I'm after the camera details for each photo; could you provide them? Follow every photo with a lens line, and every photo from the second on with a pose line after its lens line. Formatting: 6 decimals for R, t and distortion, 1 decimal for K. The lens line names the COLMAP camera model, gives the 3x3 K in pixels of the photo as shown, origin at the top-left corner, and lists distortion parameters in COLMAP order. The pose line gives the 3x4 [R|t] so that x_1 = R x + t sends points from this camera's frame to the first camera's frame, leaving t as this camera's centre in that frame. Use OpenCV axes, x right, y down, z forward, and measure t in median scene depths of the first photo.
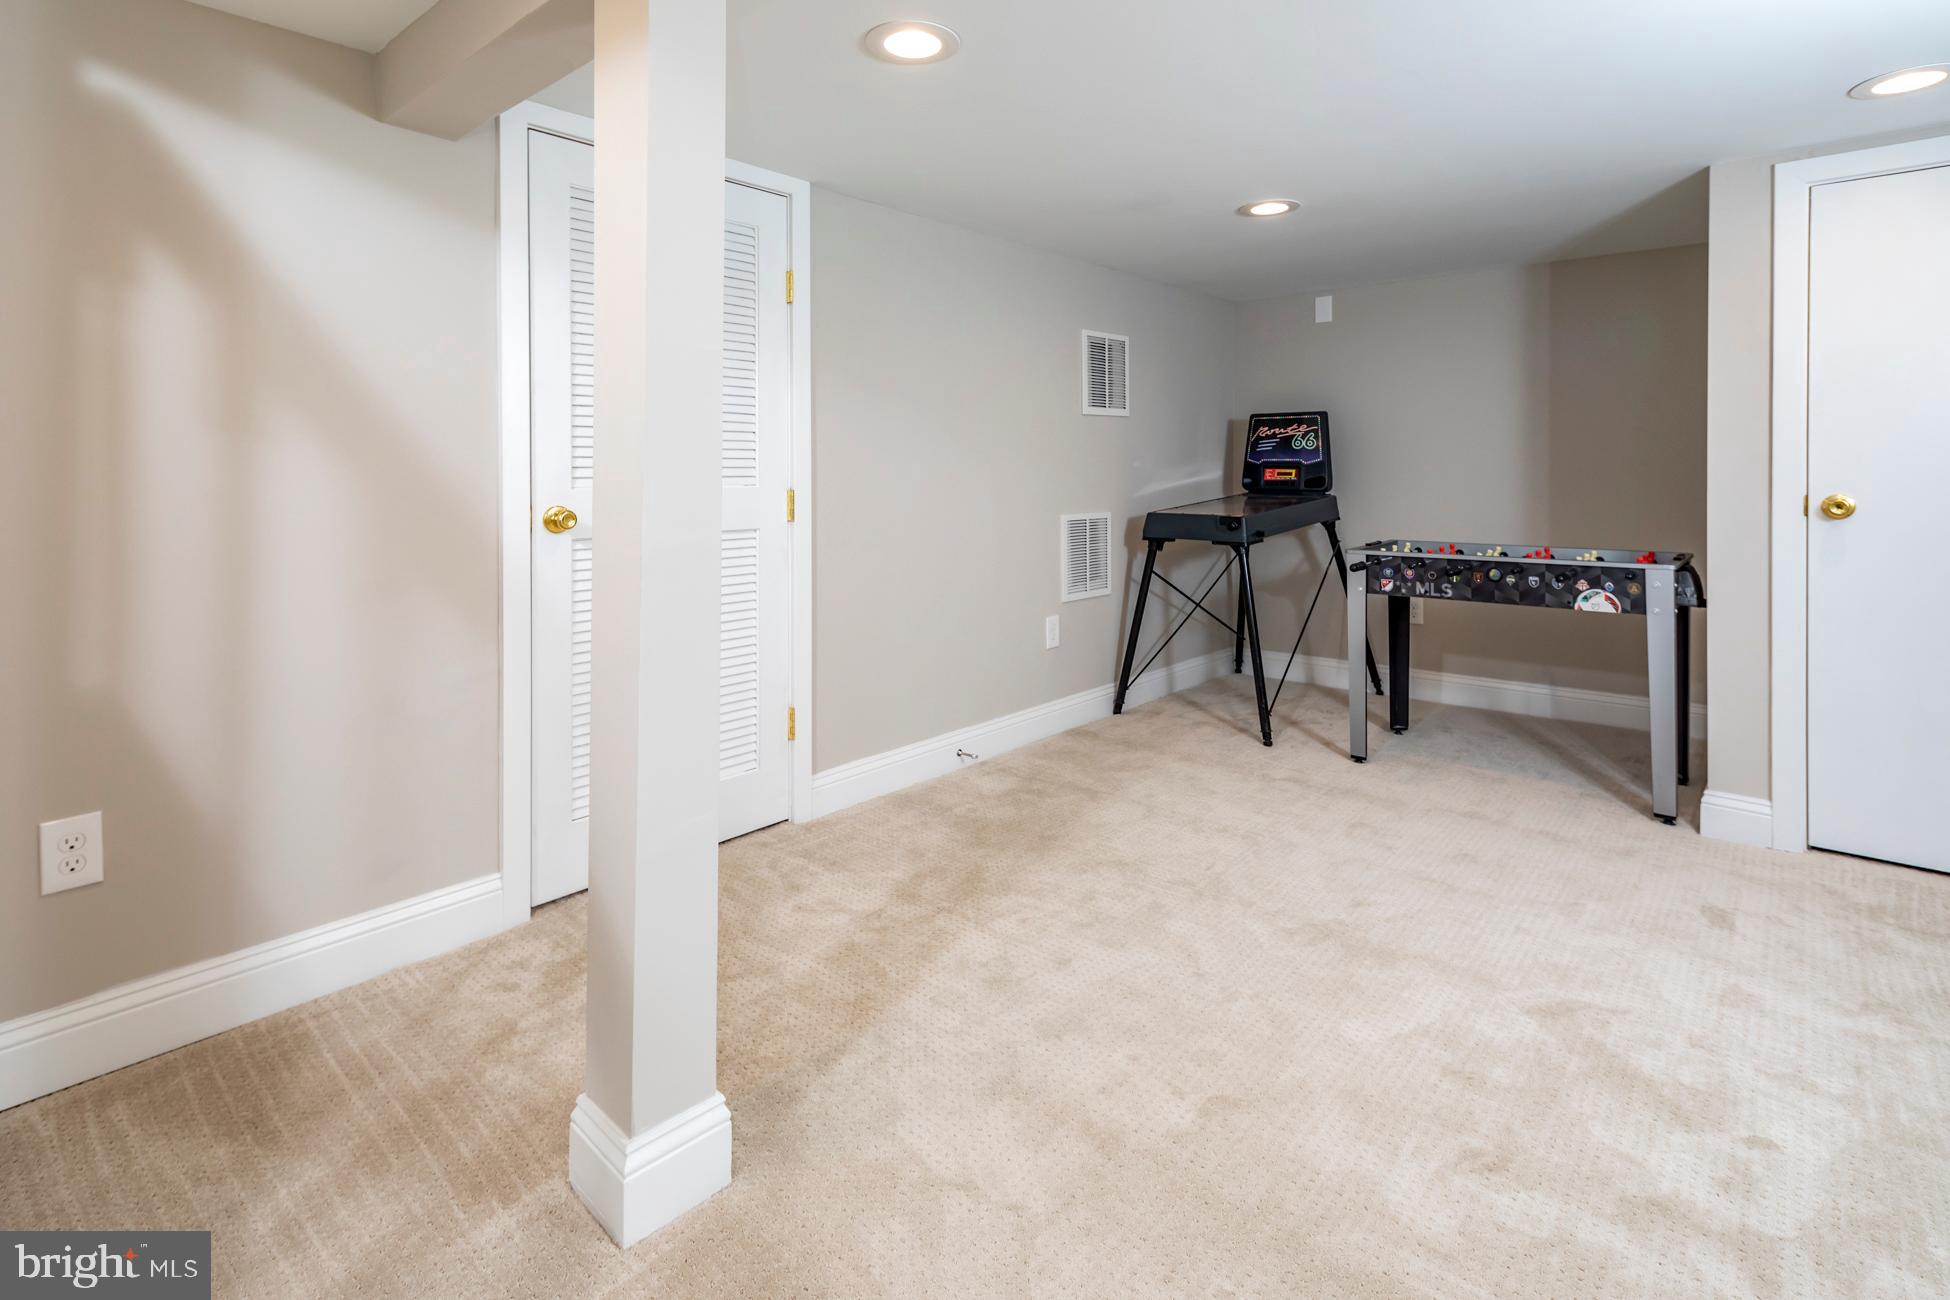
lens RADIAL K [[980.2, 0, 967.4], [0, 980.2, 641.7], [0, 0, 1]] dist [0.001295, -0.002277]
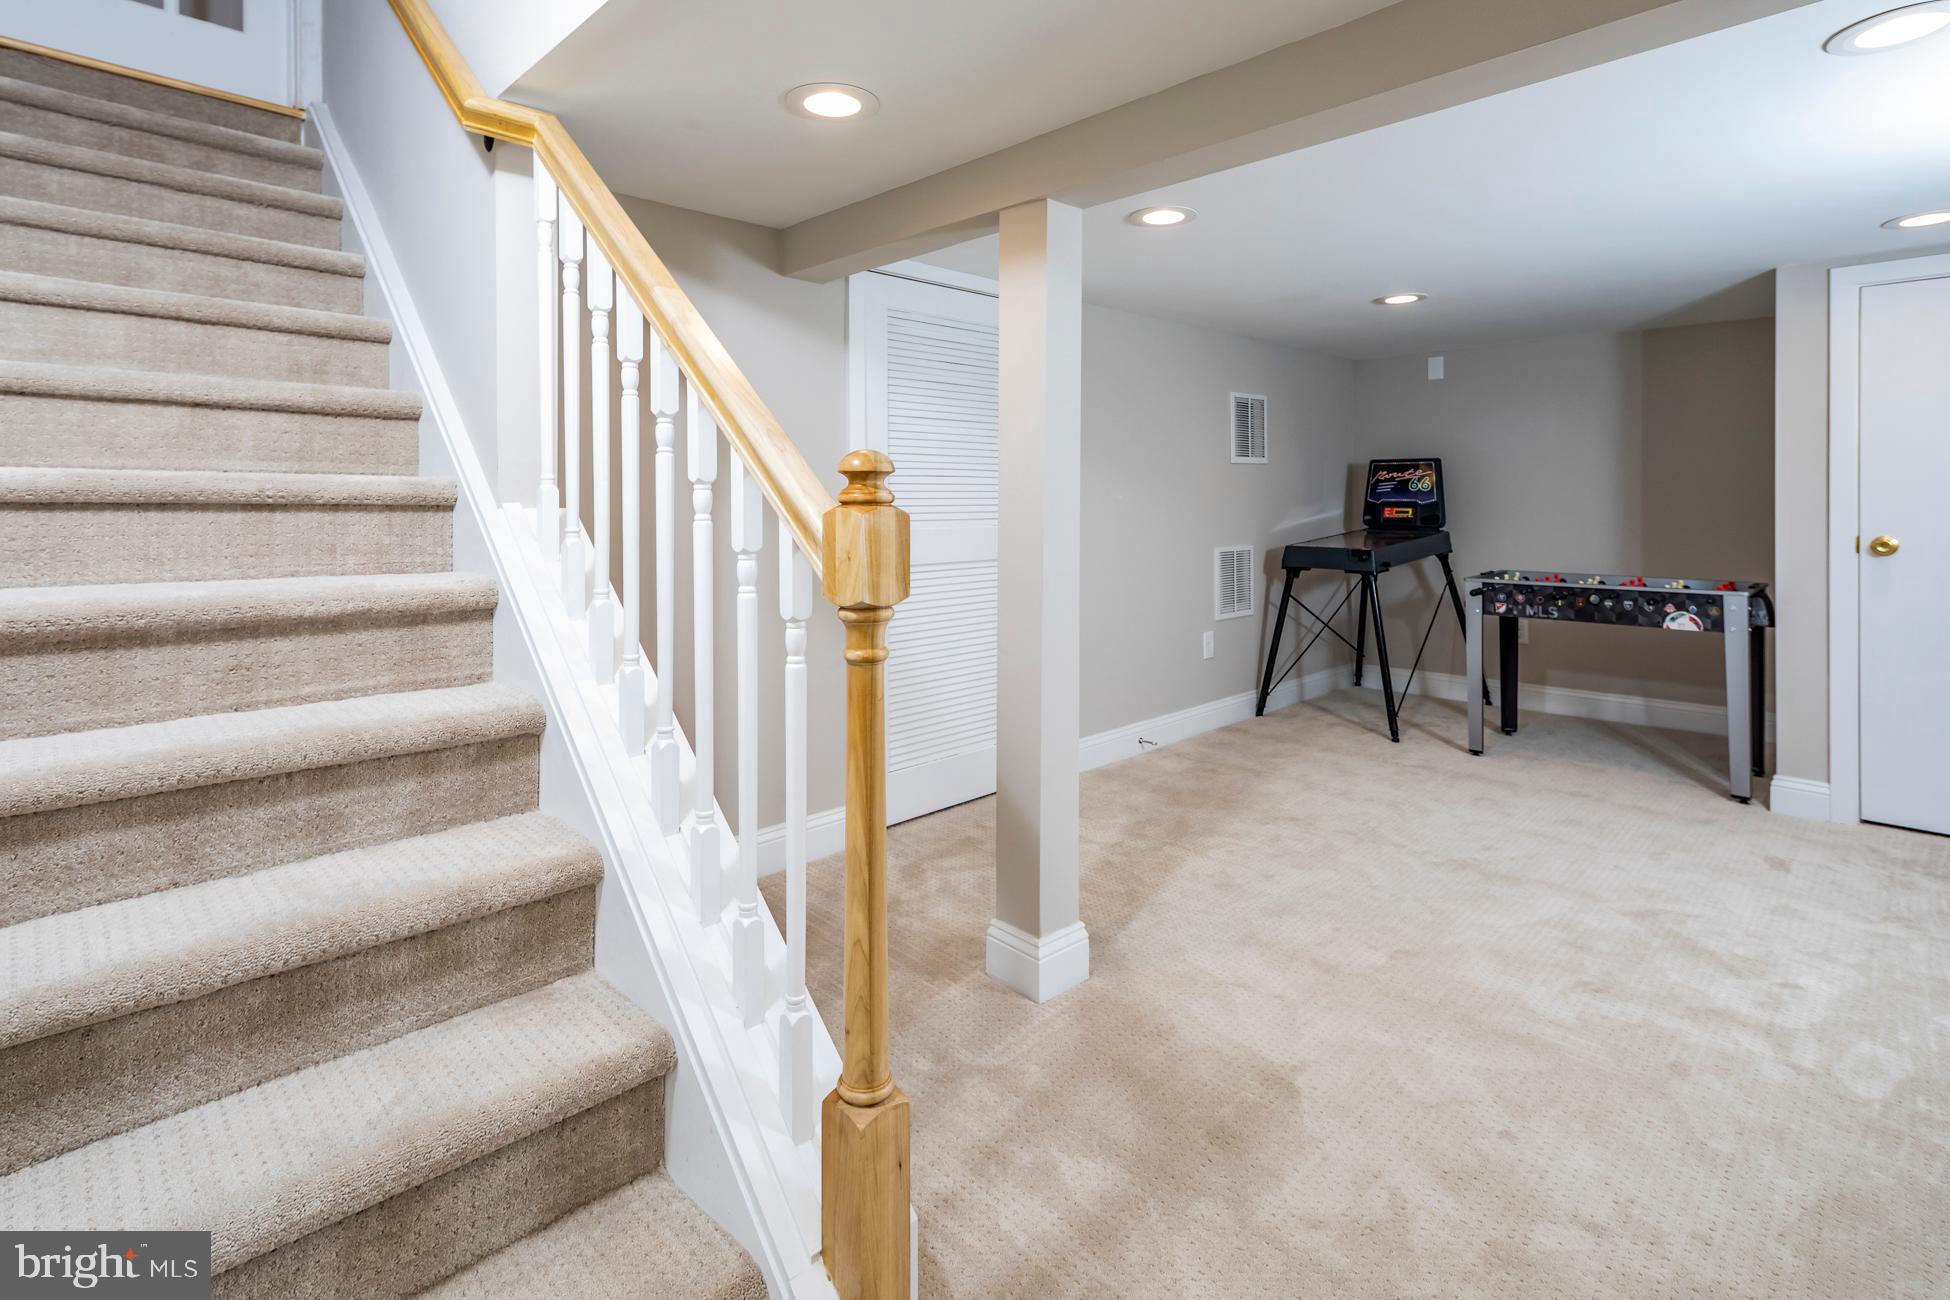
lens RADIAL K [[980.2, 0, 967.4], [0, 980.2, 641.7], [0, 0, 1]] dist [0.001295, -0.002277]
pose [[0.997341, 0.011503, -0.071965, -0.162814], [-0.013468, 0.999548, -0.026877, 0.029889], [0.071623, 0.027774, 0.997045, -0.289876]]
